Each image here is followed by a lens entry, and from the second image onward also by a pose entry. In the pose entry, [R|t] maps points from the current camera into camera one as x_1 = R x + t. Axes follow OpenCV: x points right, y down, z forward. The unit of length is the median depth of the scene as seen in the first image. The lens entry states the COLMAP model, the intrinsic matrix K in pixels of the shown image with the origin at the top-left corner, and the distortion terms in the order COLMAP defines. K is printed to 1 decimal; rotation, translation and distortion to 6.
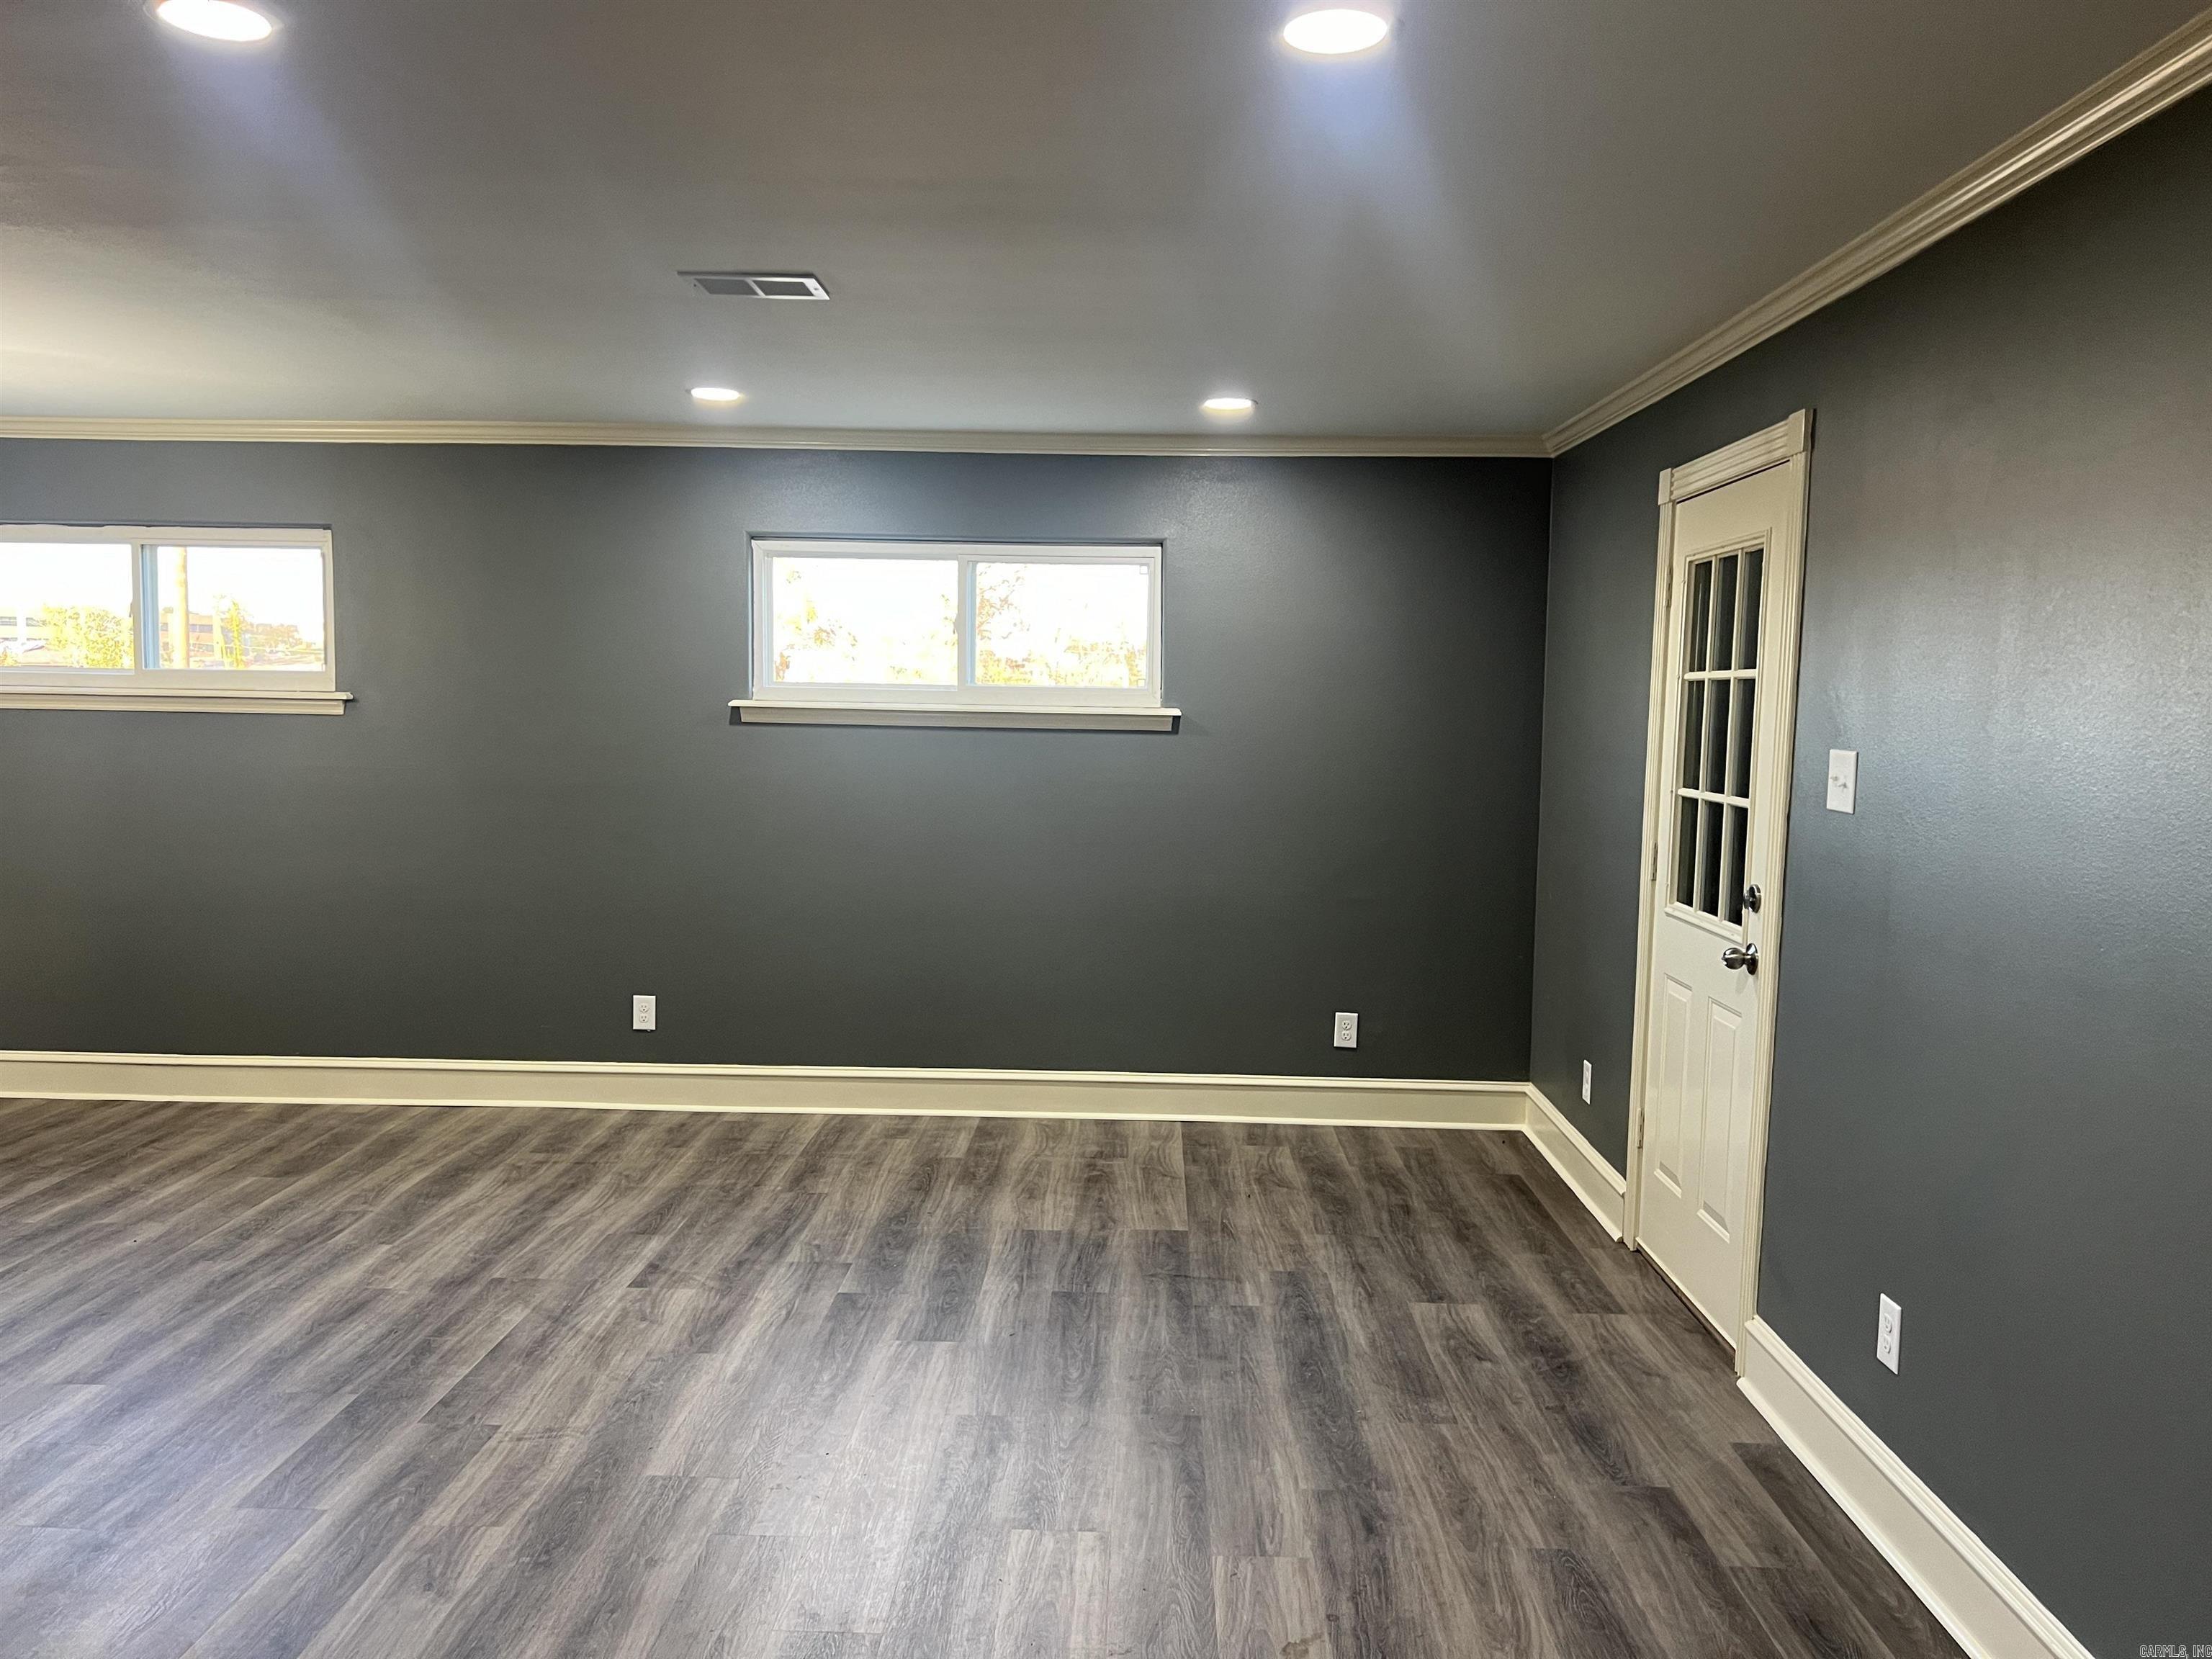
lens RADIAL K [[1666.7, 0, 1102.8], [0, 1666.7, 830.6], [0, 0, 1]] dist [0.049040, -0.075733]
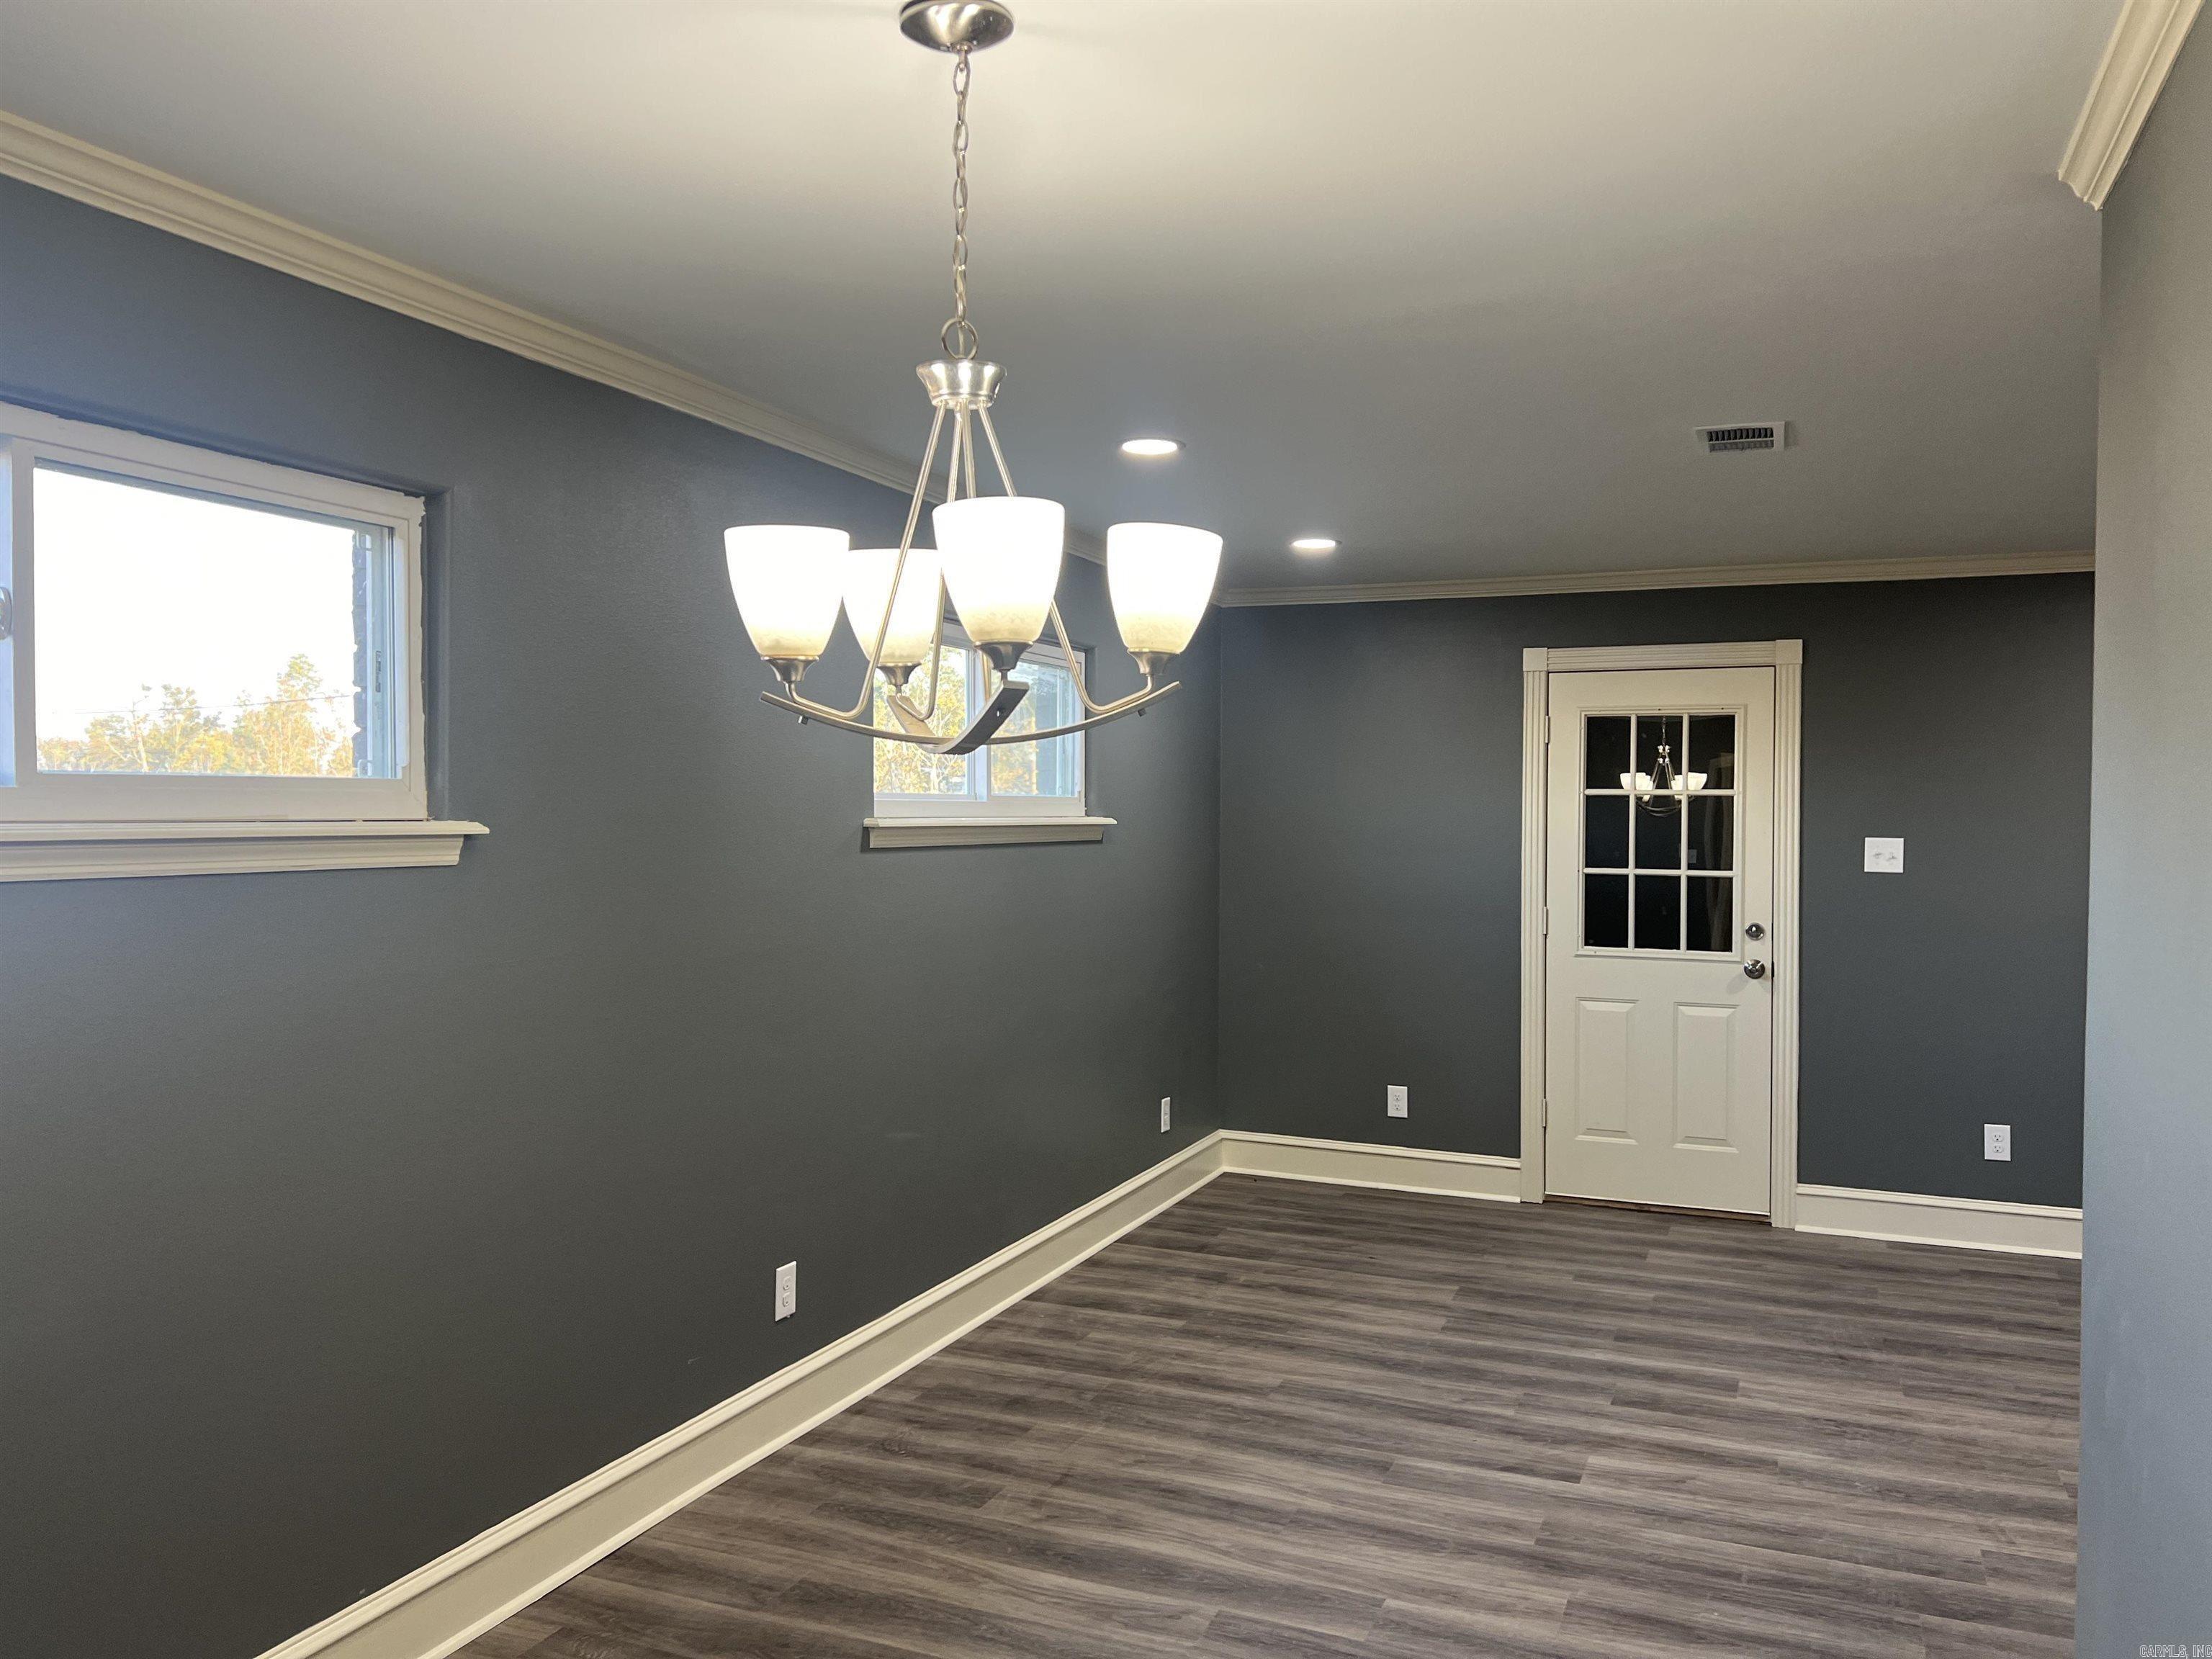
lens RADIAL K [[1666.7, 0, 1102.8], [0, 1666.7, 830.6], [0, 0, 1]] dist [0.049040, -0.075733]
pose [[0.366227, -0.027604, 0.930116, -1.024827], [0.077925, 0.996959, -0.001095, -0.076475], [-0.927257, 0.072880, 0.367265, 0.762466]]
